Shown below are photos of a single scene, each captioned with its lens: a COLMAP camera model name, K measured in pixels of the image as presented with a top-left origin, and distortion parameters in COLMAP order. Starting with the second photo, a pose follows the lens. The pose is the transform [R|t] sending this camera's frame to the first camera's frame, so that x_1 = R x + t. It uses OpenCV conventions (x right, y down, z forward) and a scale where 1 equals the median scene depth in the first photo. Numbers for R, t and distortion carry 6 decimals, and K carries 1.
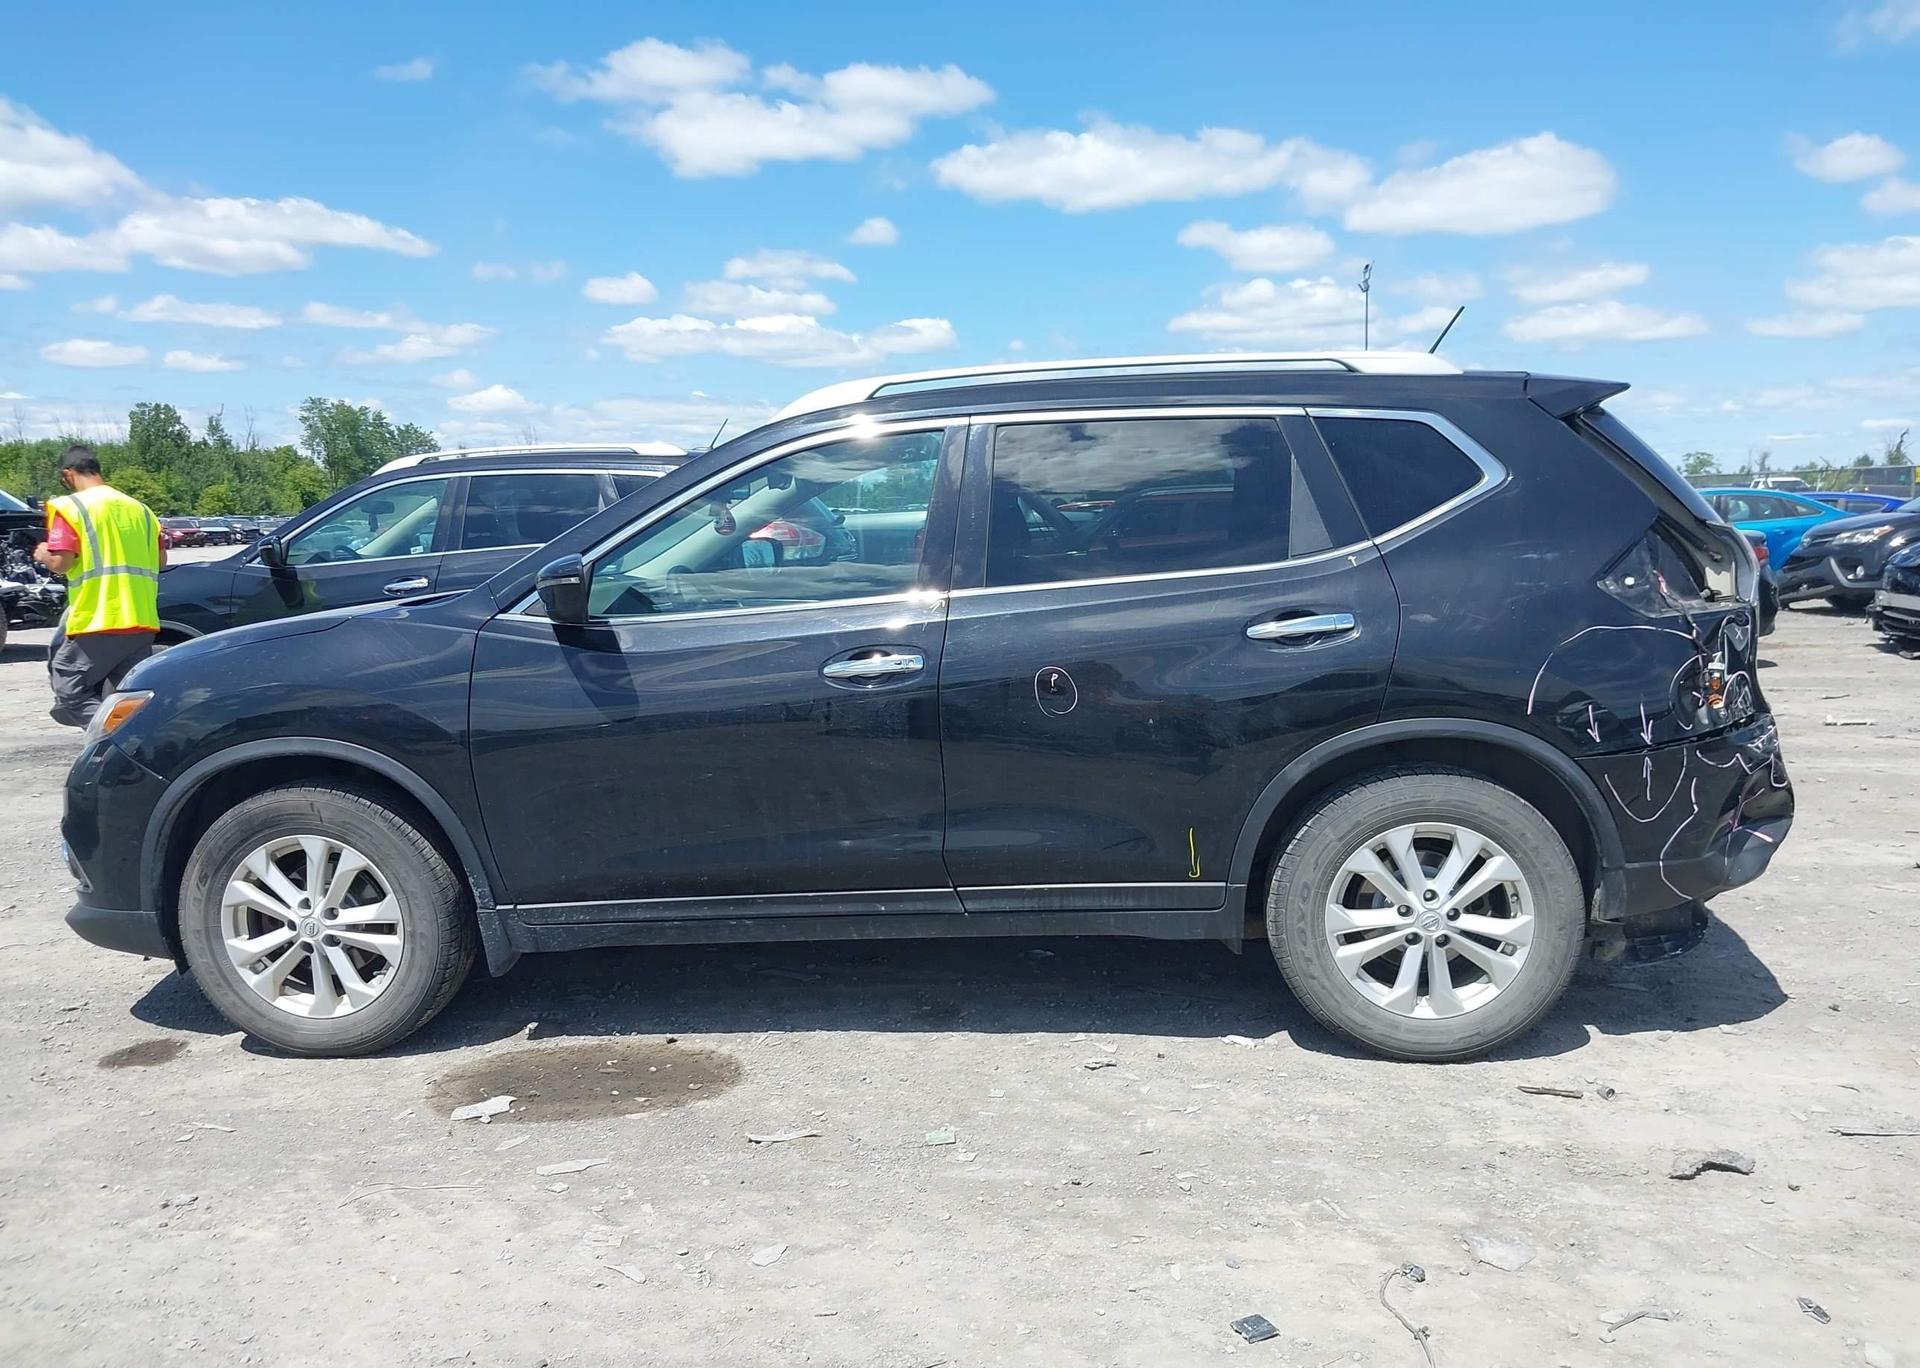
lens RADIAL K [[1530.0, 0, 958.6], [0, 1530.0, 645.3], [0, 0, 1]] dist [0.024658, -0.040757]
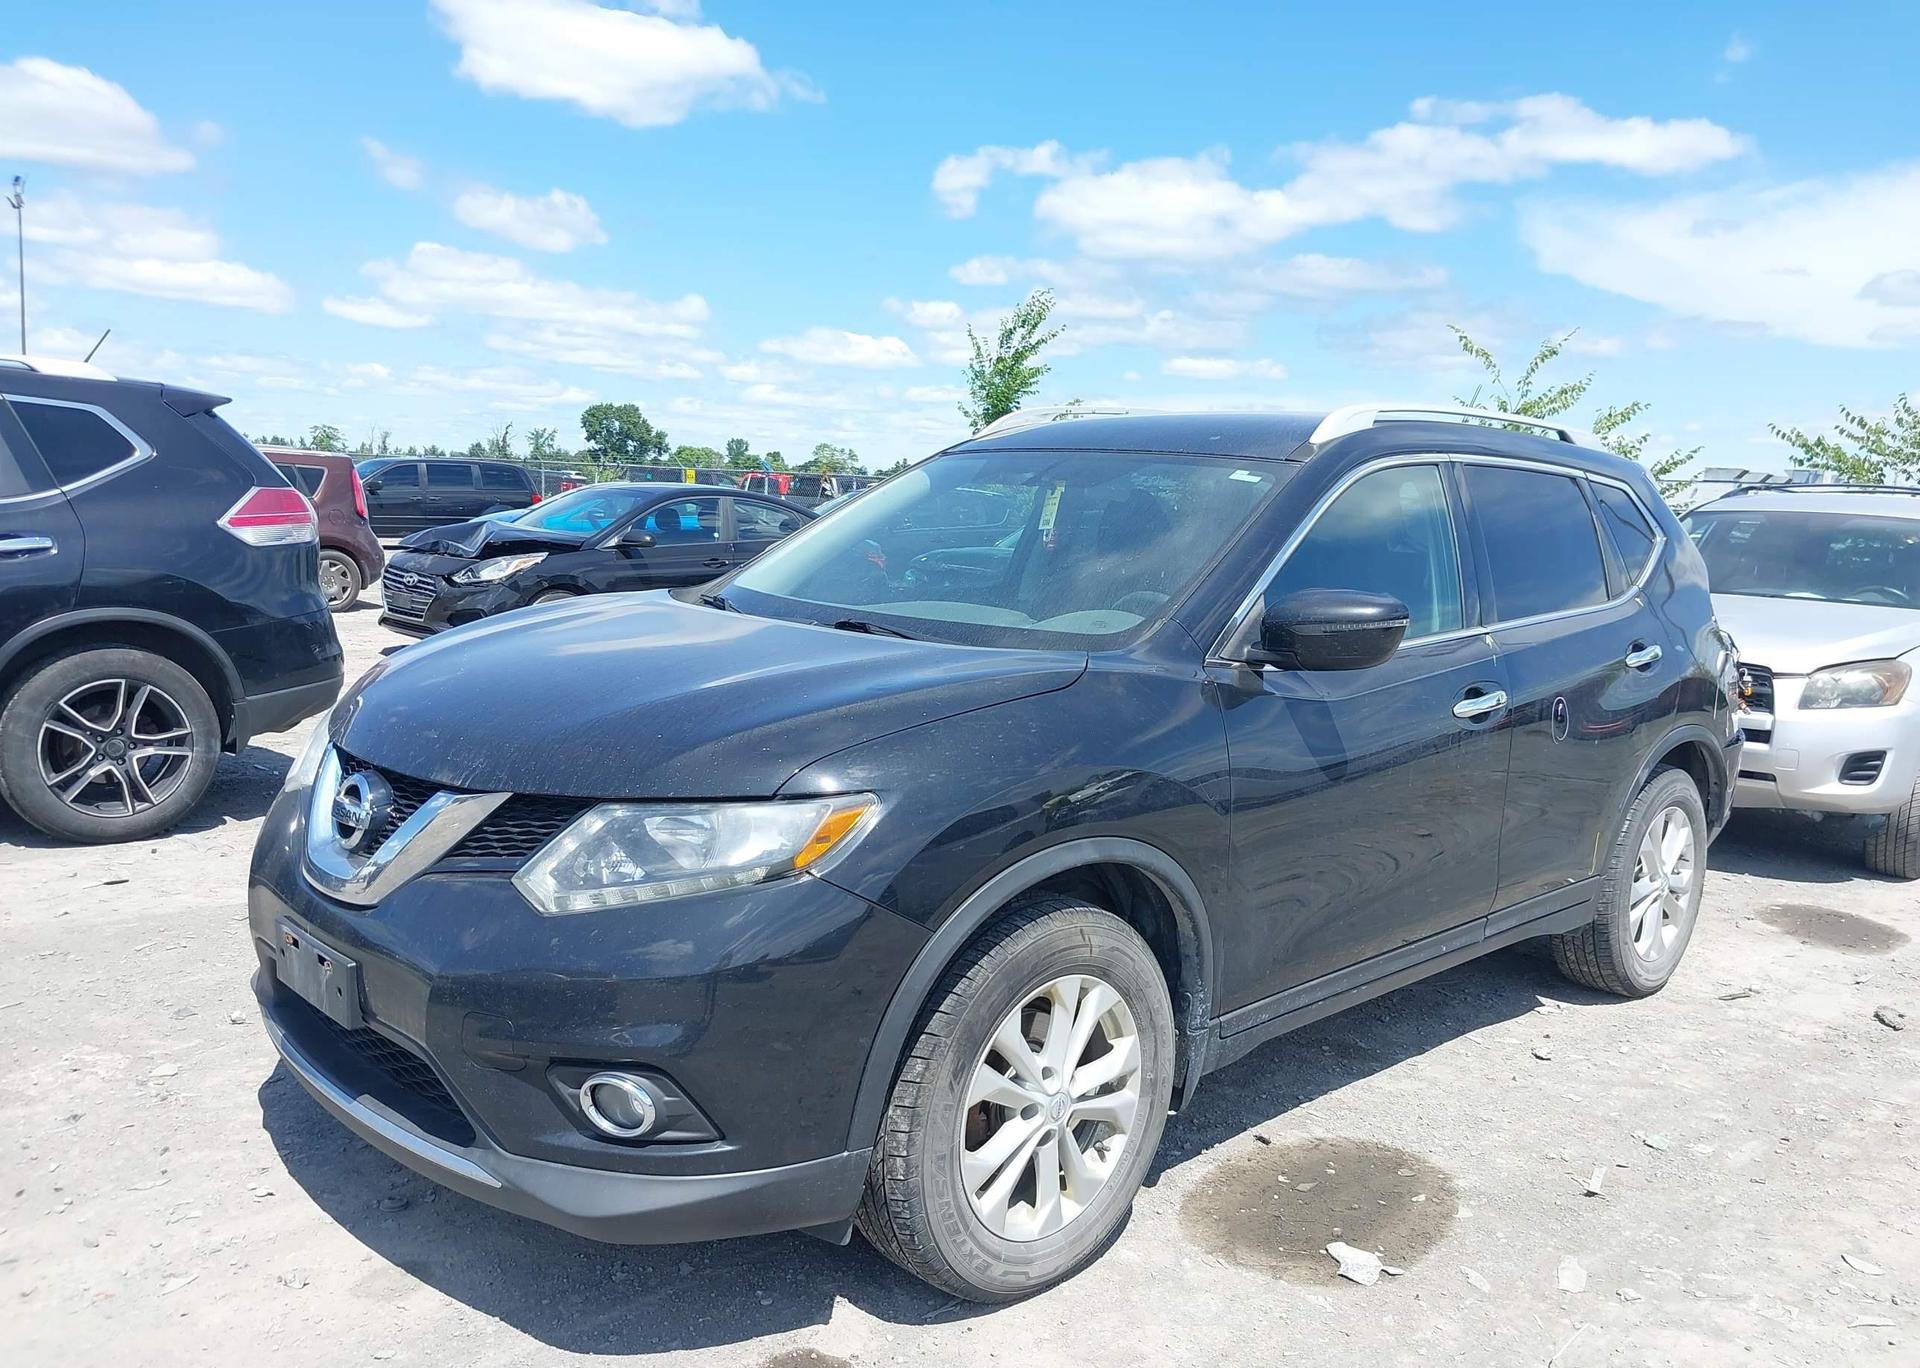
lens RADIAL K [[1530.0, 0, 958.5], [0, 1530.0, 689.5], [0, 0, 1]] dist [0.024658, -0.040757]
pose [[0.657452, -0.038482, 0.752513, -0.977086], [0.002636, 0.998806, 0.048774, -0.043628], [-0.753492, -0.030083, 0.656768, 0.573504]]
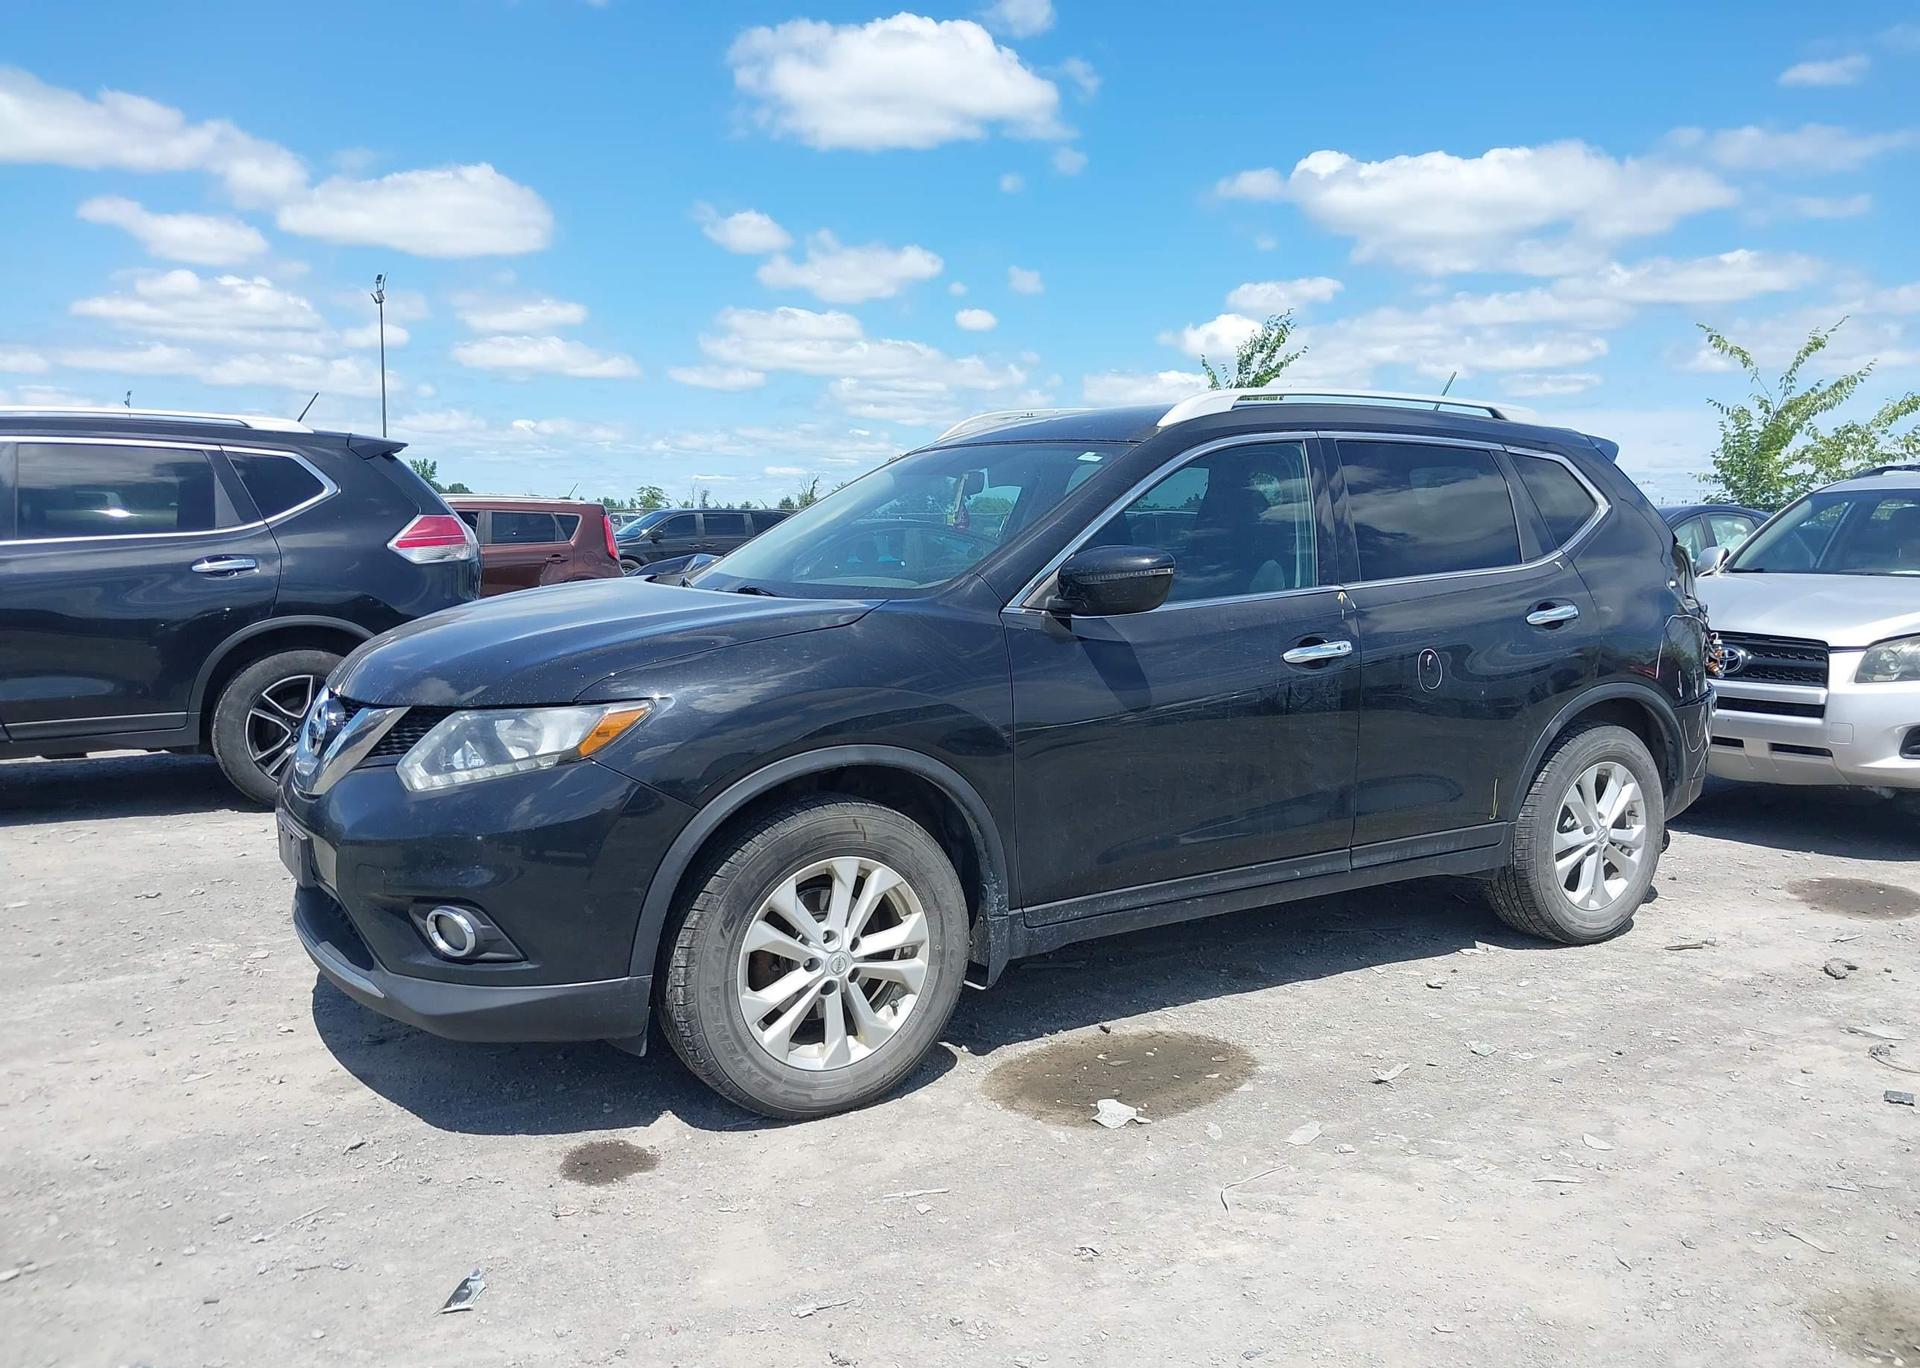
lens RADIAL K [[1530.0, 0, 956.9], [0, 1530.0, 687.7], [0, 0, 1]] dist [0.024658, -0.040757]
pose [[0.792403, -0.030277, 0.609246, -0.894321], [0.022446, 0.999538, 0.020479, 0.010170], [-0.609584, -0.002553, 0.792717, 0.267063]]
